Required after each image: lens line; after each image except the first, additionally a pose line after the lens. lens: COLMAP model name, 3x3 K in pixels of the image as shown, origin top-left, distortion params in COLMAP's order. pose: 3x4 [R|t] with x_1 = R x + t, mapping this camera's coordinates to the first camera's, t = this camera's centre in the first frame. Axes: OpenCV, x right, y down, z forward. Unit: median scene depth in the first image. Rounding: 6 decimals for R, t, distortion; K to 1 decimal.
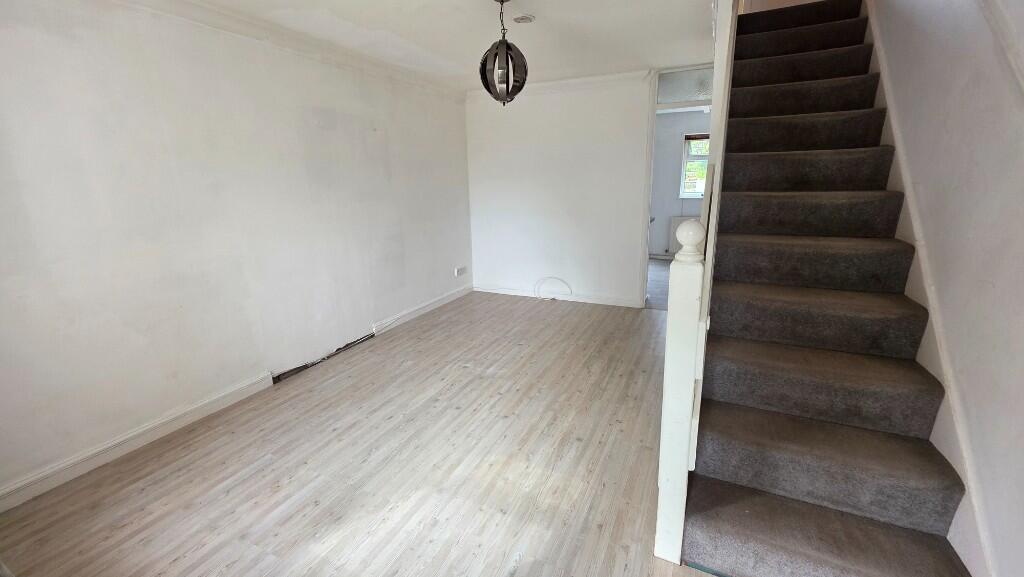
lens RADIAL K [[409.4, 0, 510.8], [0, 409.4, 286.1], [0, 0, 1]] dist [0.003422, -0.000064]
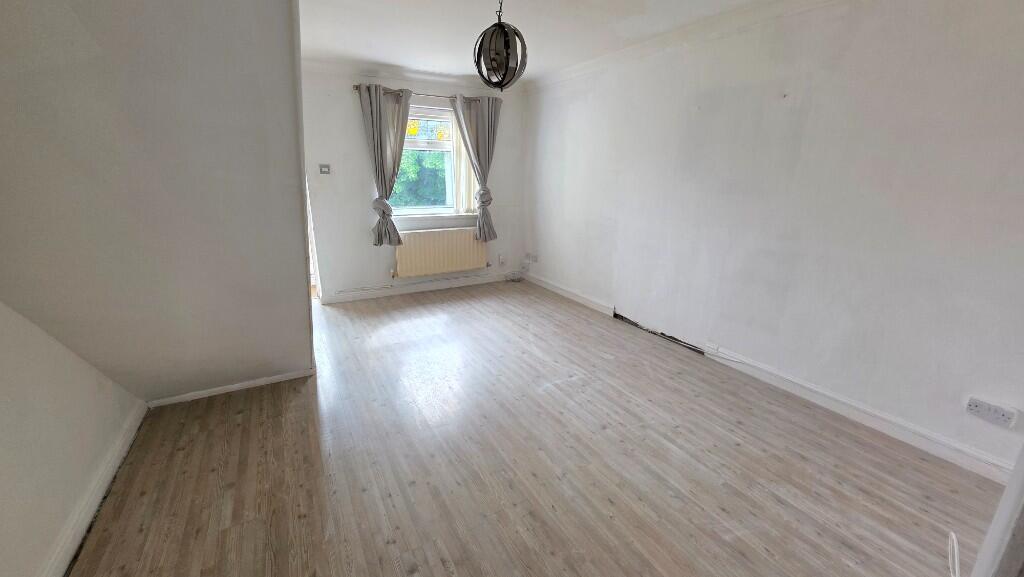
lens RADIAL K [[409.4, 0, 520.4], [0, 409.4, 286.3], [0, 0, 1]] dist [0.003422, -0.000064]
pose [[-0.554617, 0.236872, -0.797679, 0.668340], [-0.206429, 0.889493, 0.407664, -0.348573], [0.806094, 0.390761, -0.444430, 1.310242]]
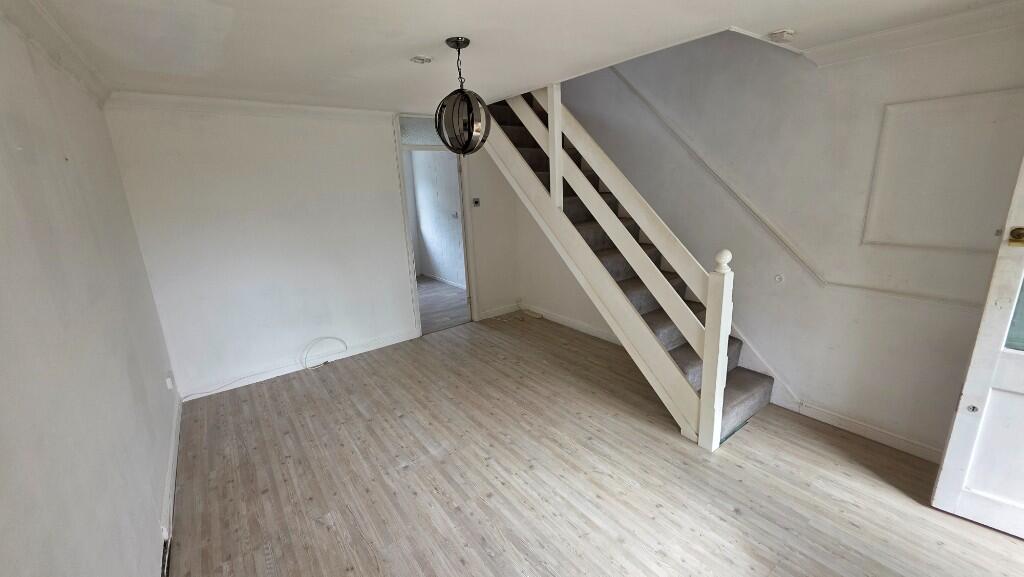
lens RADIAL K [[409.4, 0, 516.0], [0, 409.4, 288.1], [0, 0, 1]] dist [0.003422, -0.000064]
pose [[0.457004, -0.225626, 0.860372, -0.655597], [0.253755, 0.960165, 0.117009, -0.186437], [-0.852500, 0.164850, 0.496053, 0.387219]]
